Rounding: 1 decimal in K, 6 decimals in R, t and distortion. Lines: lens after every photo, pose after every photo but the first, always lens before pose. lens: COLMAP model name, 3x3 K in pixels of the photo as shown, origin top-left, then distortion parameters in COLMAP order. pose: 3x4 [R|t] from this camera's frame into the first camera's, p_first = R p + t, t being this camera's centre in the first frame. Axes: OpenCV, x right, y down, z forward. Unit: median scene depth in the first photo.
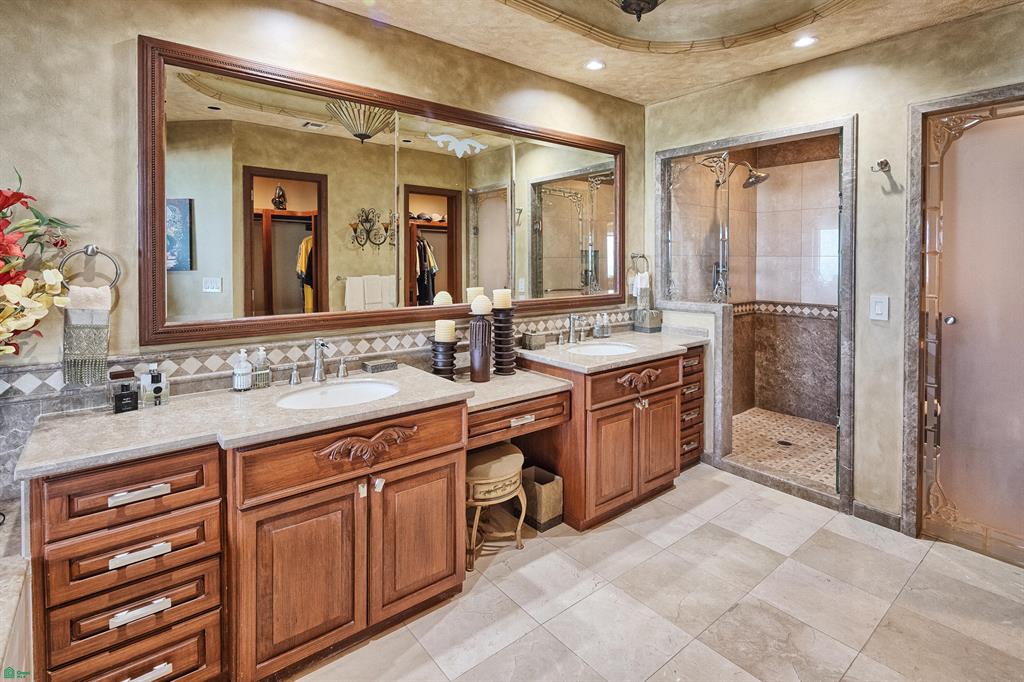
lens RADIAL K [[492.3, 0, 527.5], [0, 492.3, 332.3], [0, 0, 1]] dist [0.001520, -0.006200]
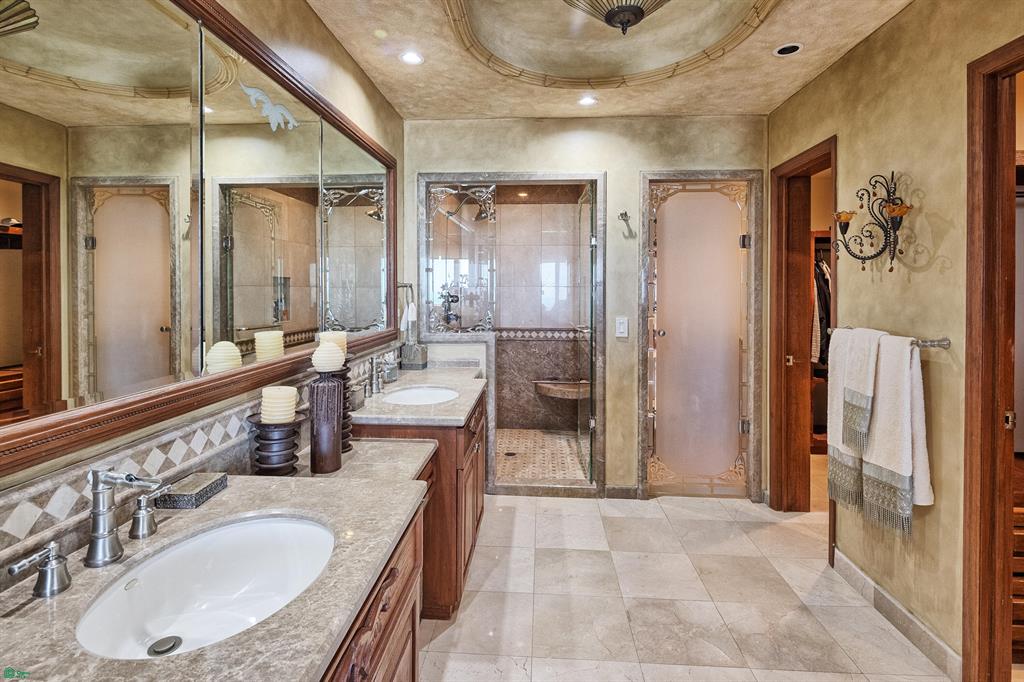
lens RADIAL K [[490.4, 0, 512.0], [0, 490.4, 341.0], [0, 0, 1]] dist [0.003662, -0.000313]
pose [[0.683255, -0.077095, 0.726098, -0.372100], [0.104586, 0.994490, 0.007177, -0.050616], [-0.722651, 0.071036, 0.687553, 0.321488]]
